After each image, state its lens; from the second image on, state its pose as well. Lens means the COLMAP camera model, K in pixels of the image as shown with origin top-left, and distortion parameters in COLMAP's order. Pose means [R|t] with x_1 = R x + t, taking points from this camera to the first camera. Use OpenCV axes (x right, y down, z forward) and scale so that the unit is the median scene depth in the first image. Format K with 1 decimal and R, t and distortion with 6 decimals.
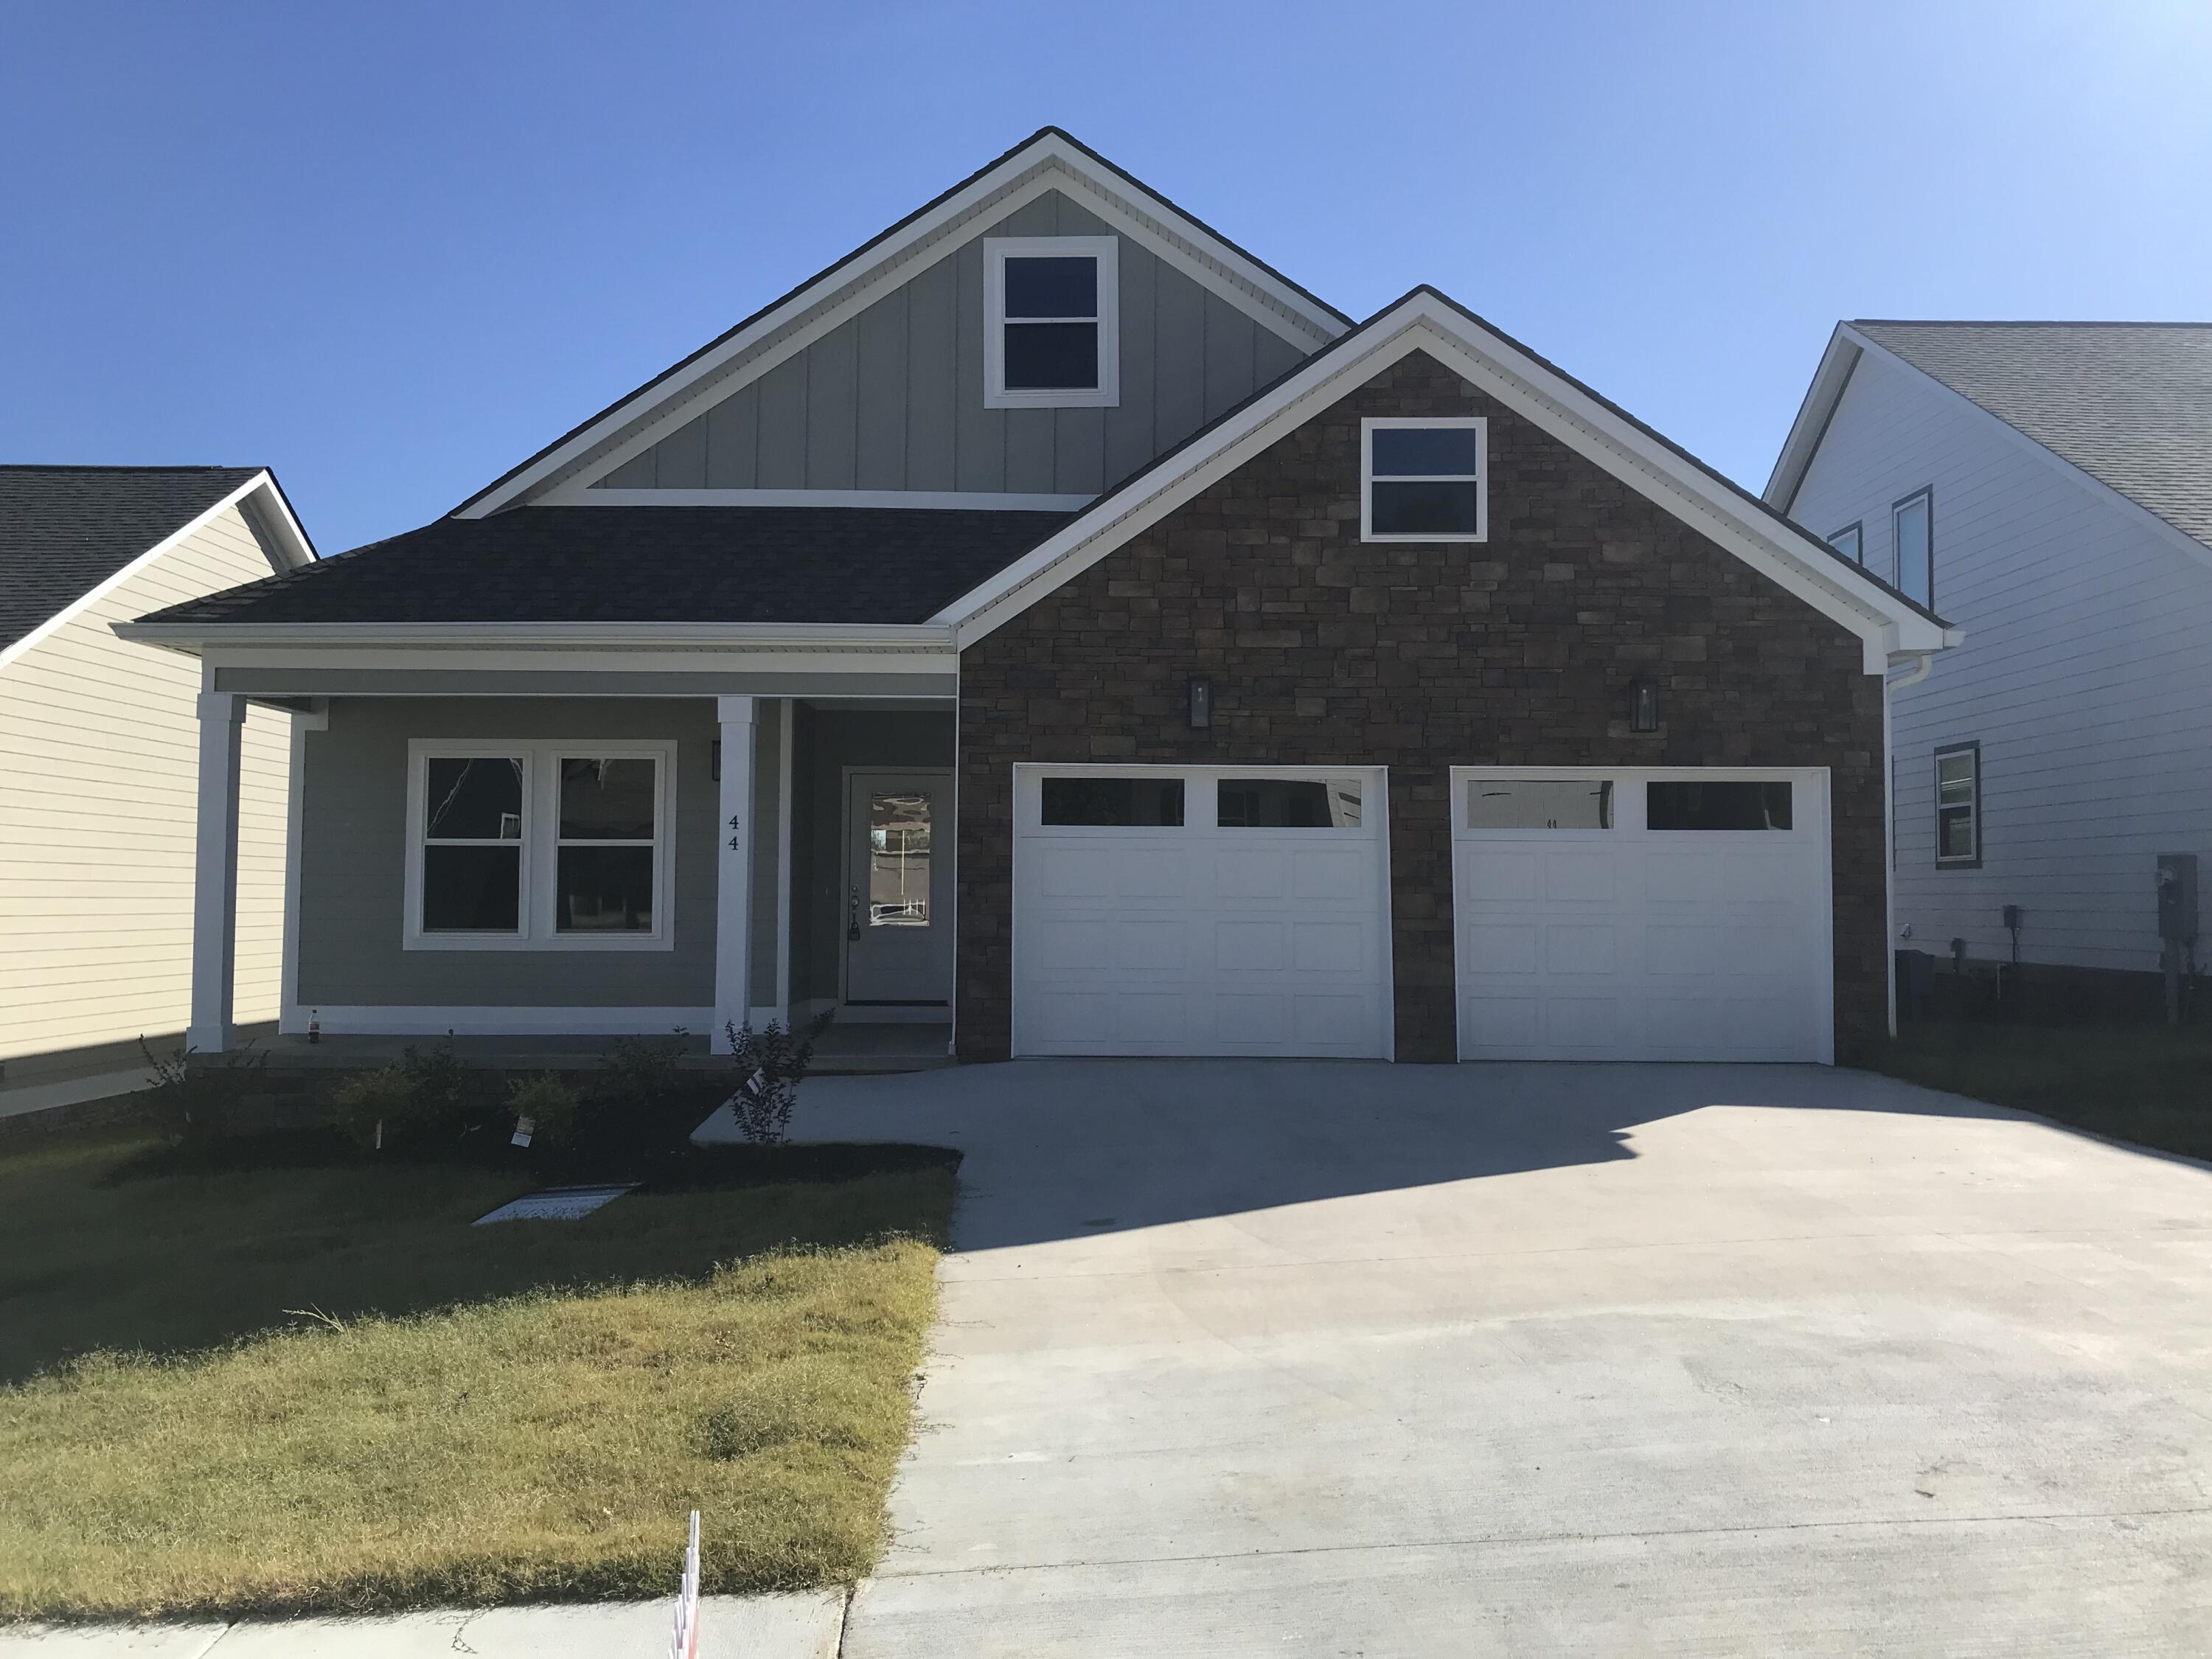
lens RADIAL K [[1798.6, 0, 1105.4], [0, 1798.6, 823.1], [0, 0, 1]] dist [0.057400, -0.092303]
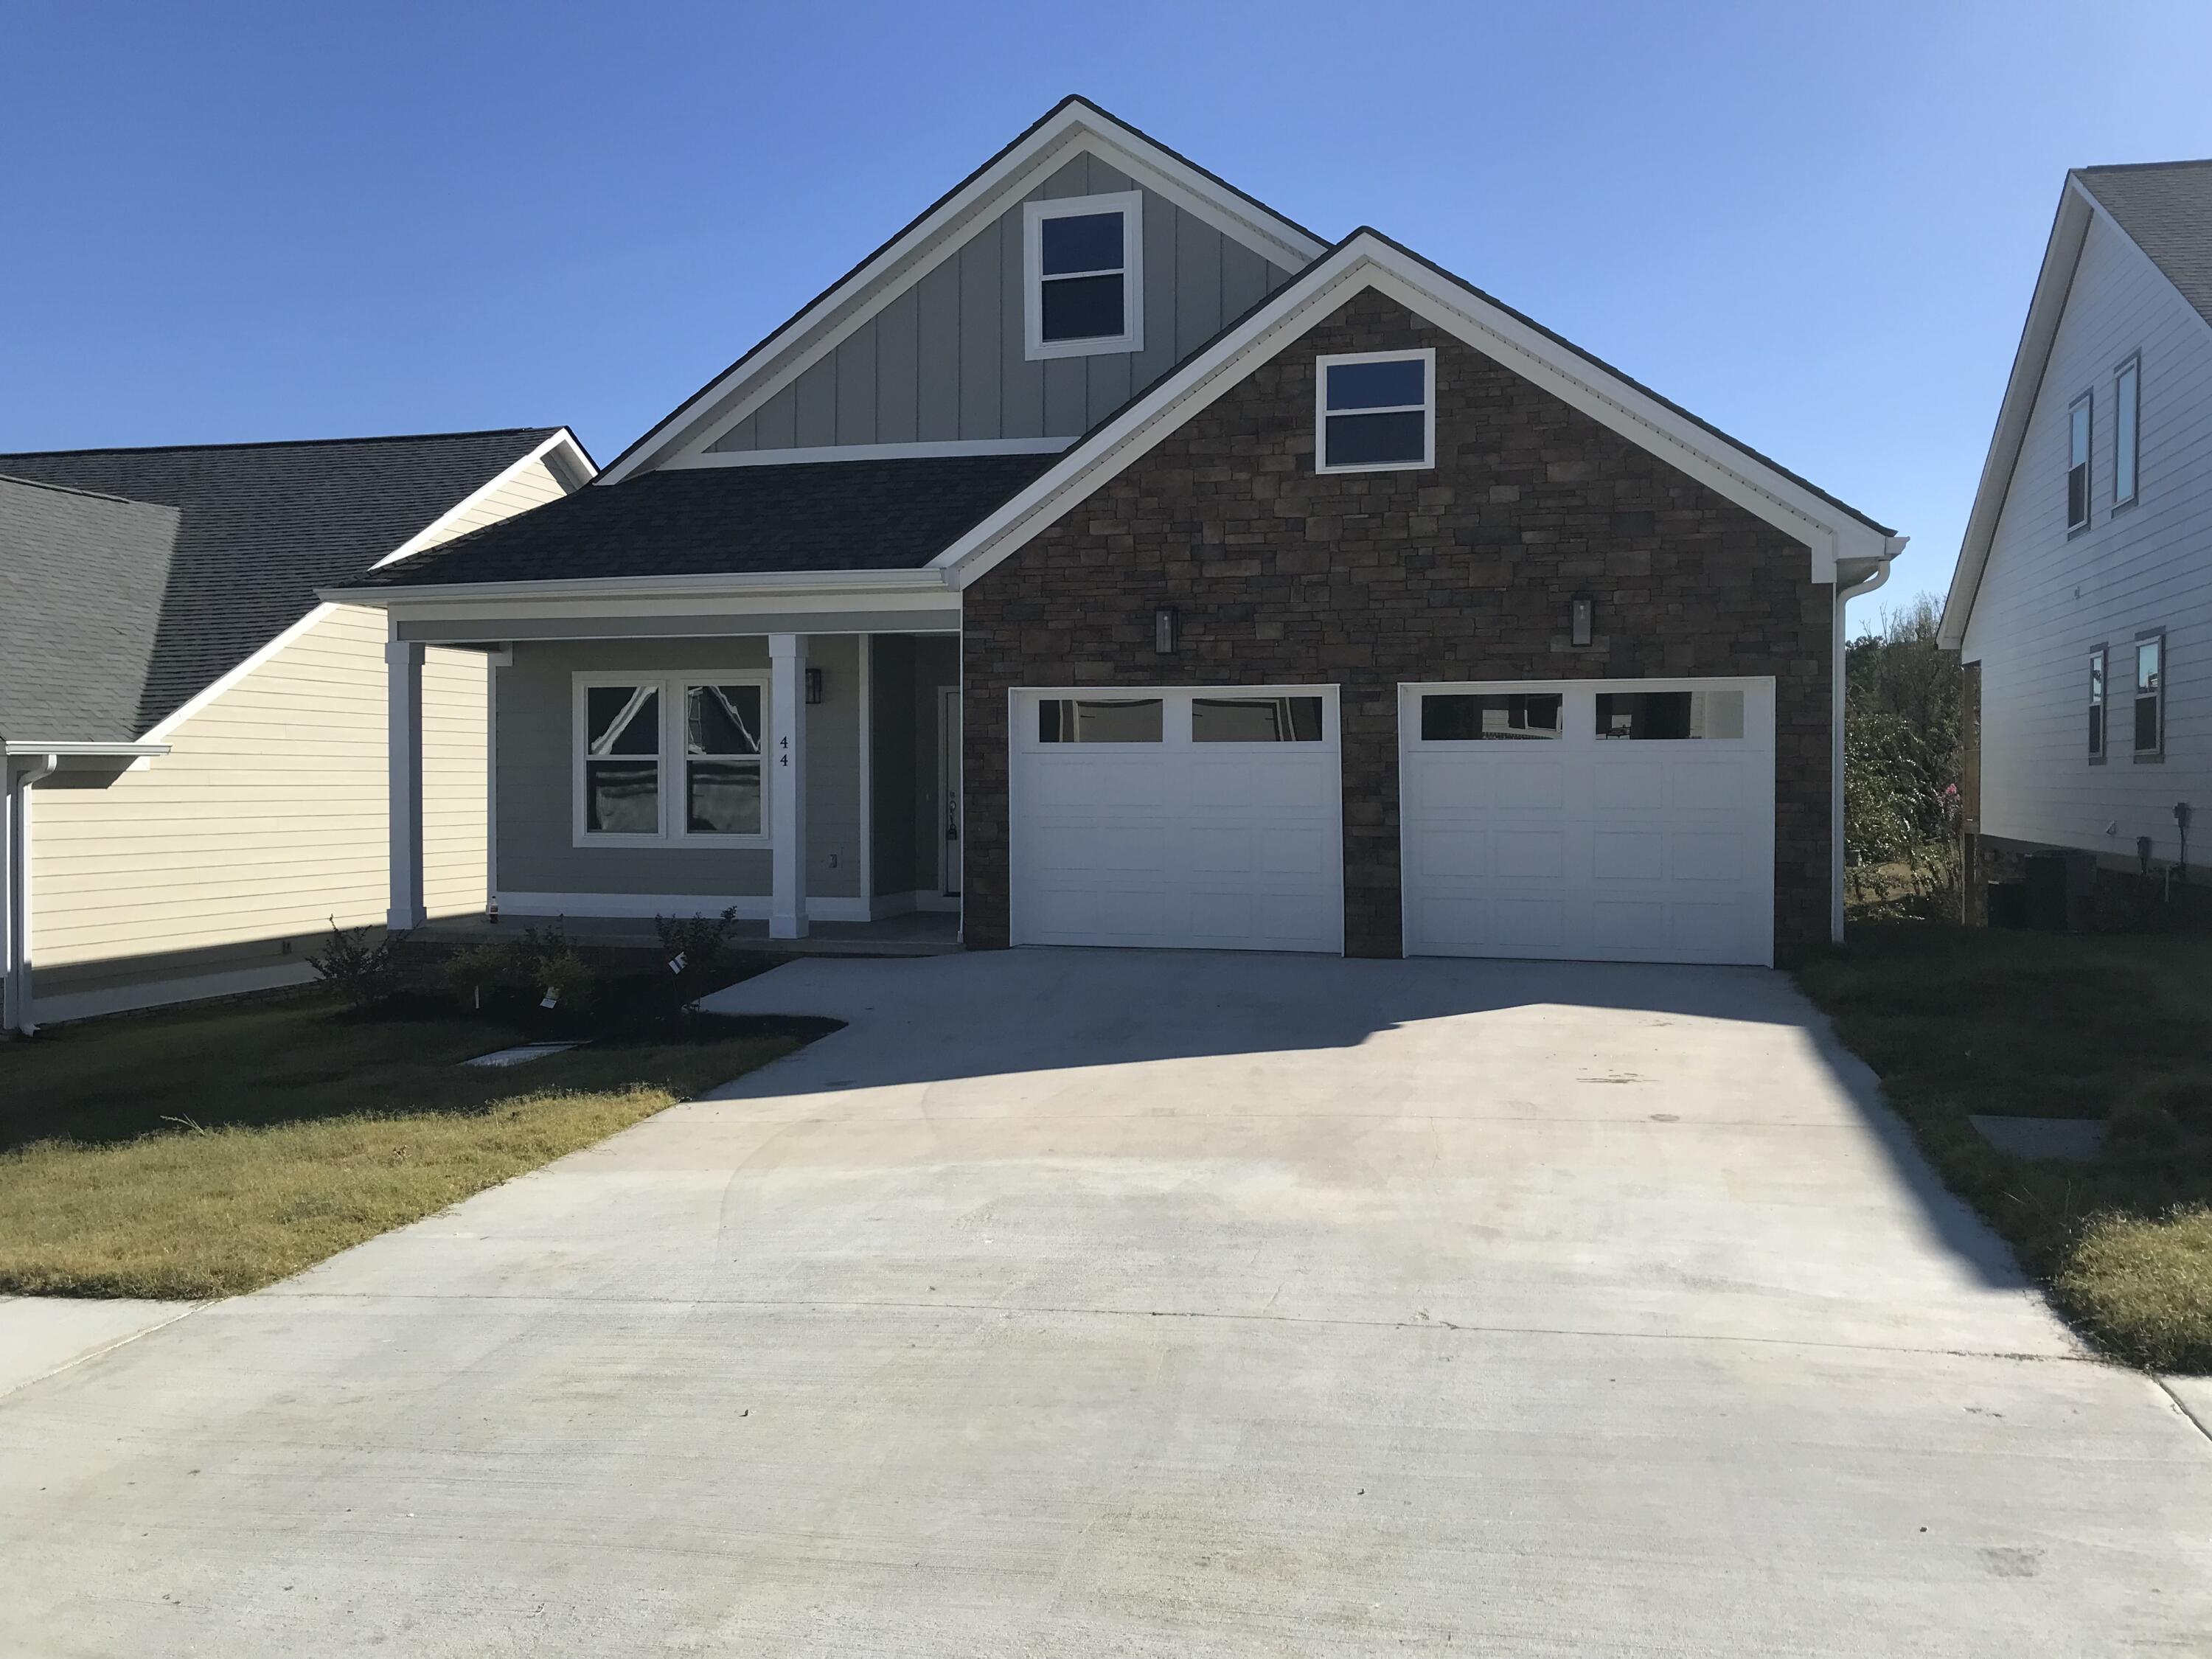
lens RADIAL K [[1798.6, 0, 1105.4], [0, 1798.6, 823.1], [0, 0, 1]] dist [0.057400, -0.092303]
pose [[0.965505, 0.001608, -0.260380, 0.300607], [0.015892, 0.997753, 0.065092, -0.020820], [0.259900, -0.066985, 0.963310, -0.078741]]
